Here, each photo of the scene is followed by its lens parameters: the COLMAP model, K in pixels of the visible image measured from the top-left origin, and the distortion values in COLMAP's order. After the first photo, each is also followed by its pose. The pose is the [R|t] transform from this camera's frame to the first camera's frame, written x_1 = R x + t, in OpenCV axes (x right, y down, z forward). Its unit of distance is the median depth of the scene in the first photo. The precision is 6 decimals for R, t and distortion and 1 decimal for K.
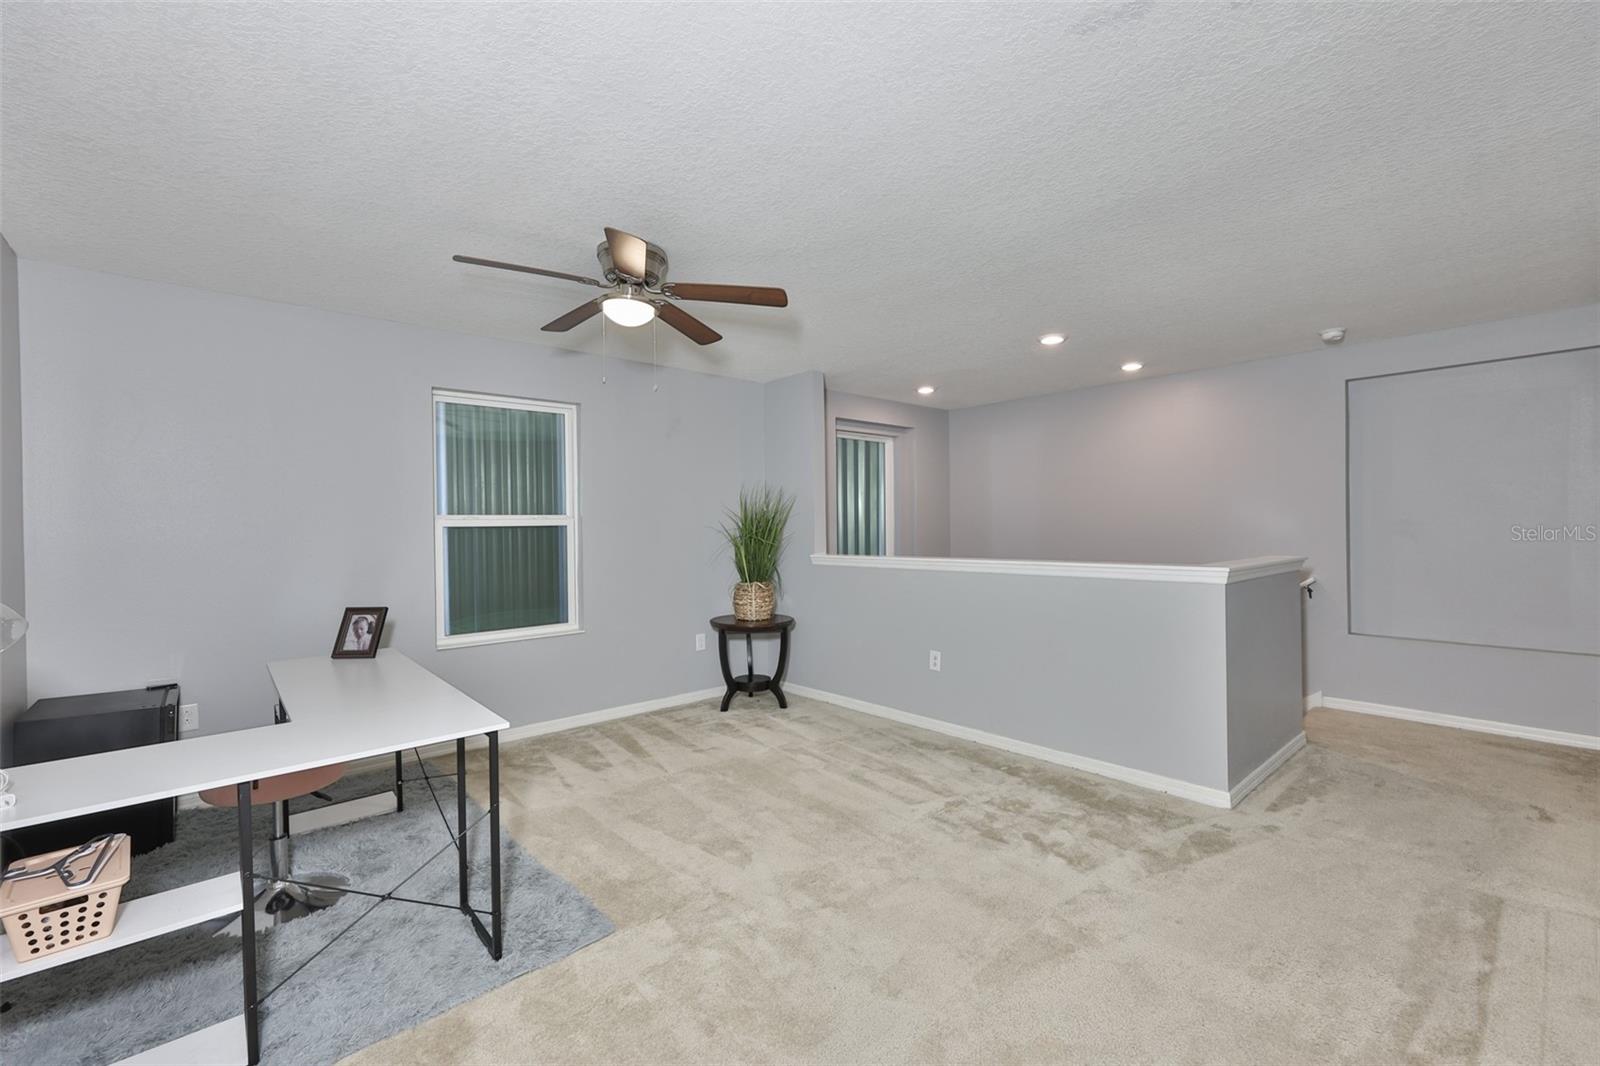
lens RADIAL K [[669.9, 0, 778.7], [0, 669.9, 533.8], [0, 0, 1]] dist [-0.001953, -0.000285]
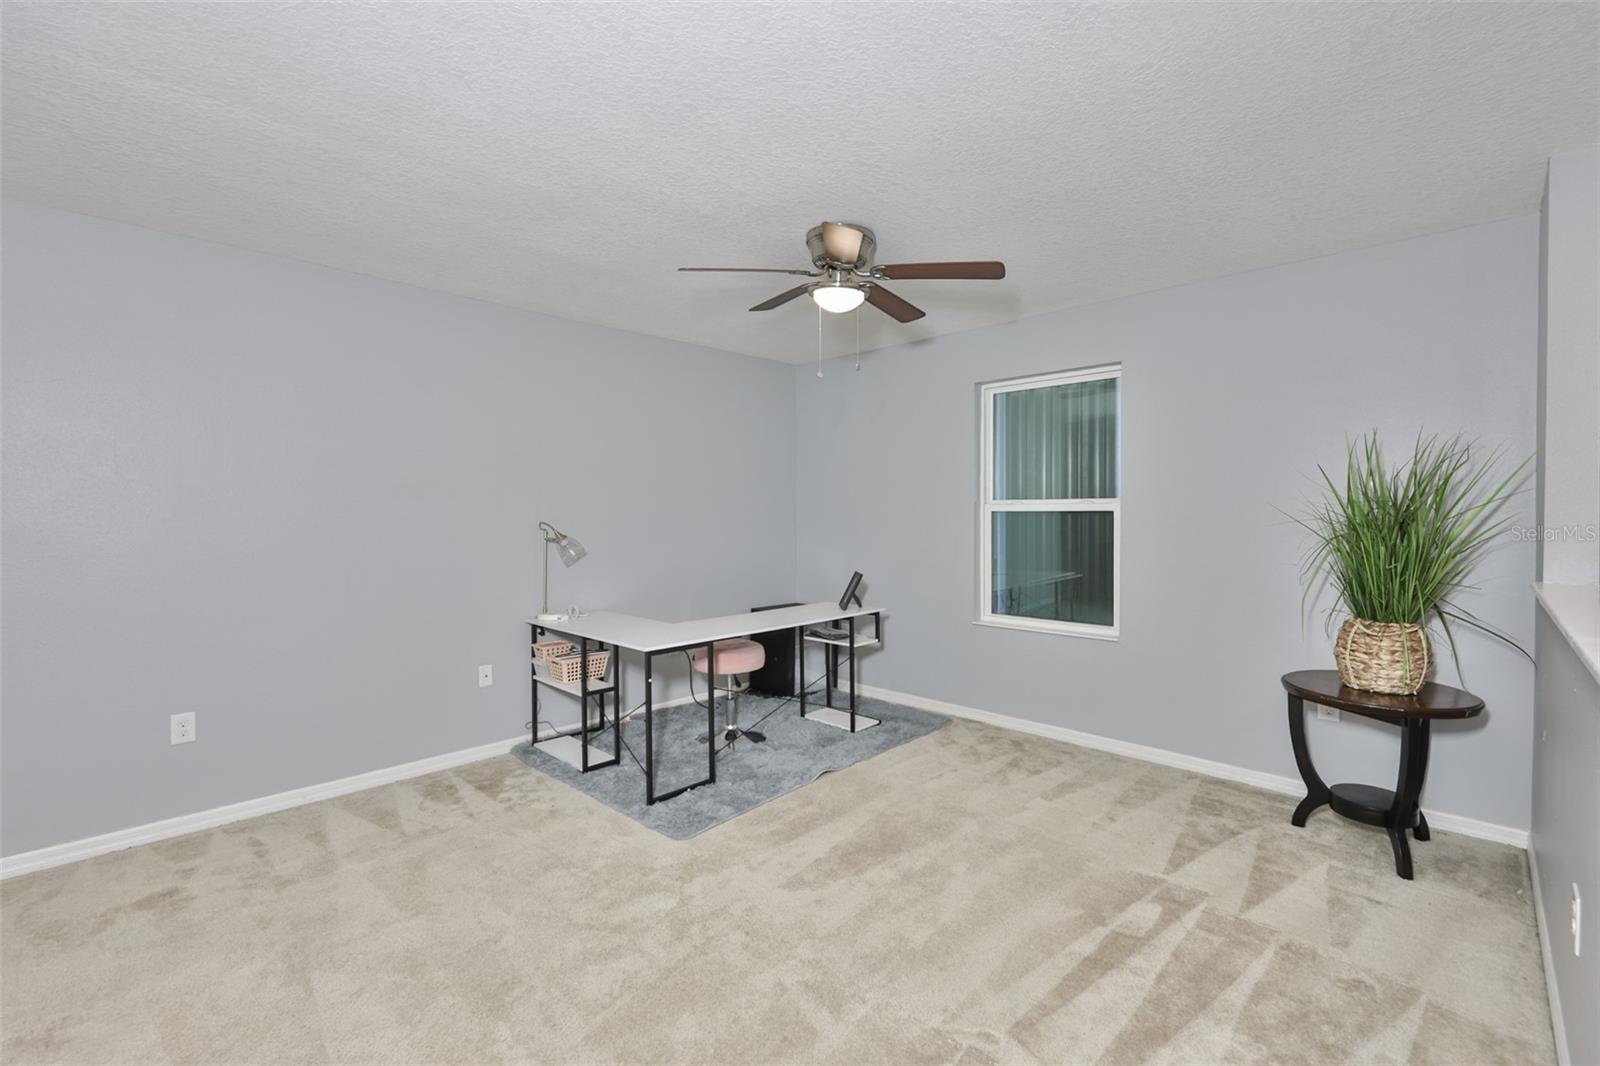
lens RADIAL K [[688.3, 0, 800.0], [0, 688.3, 528.3], [0, 0, 1]] dist [-0.003420, -0.000415]
pose [[0.091365, 0.043423, -0.994870, 0.515493], [-0.006842, 0.999053, 0.042978, -0.025636], [0.995794, 0.002880, 0.091576, 0.542709]]
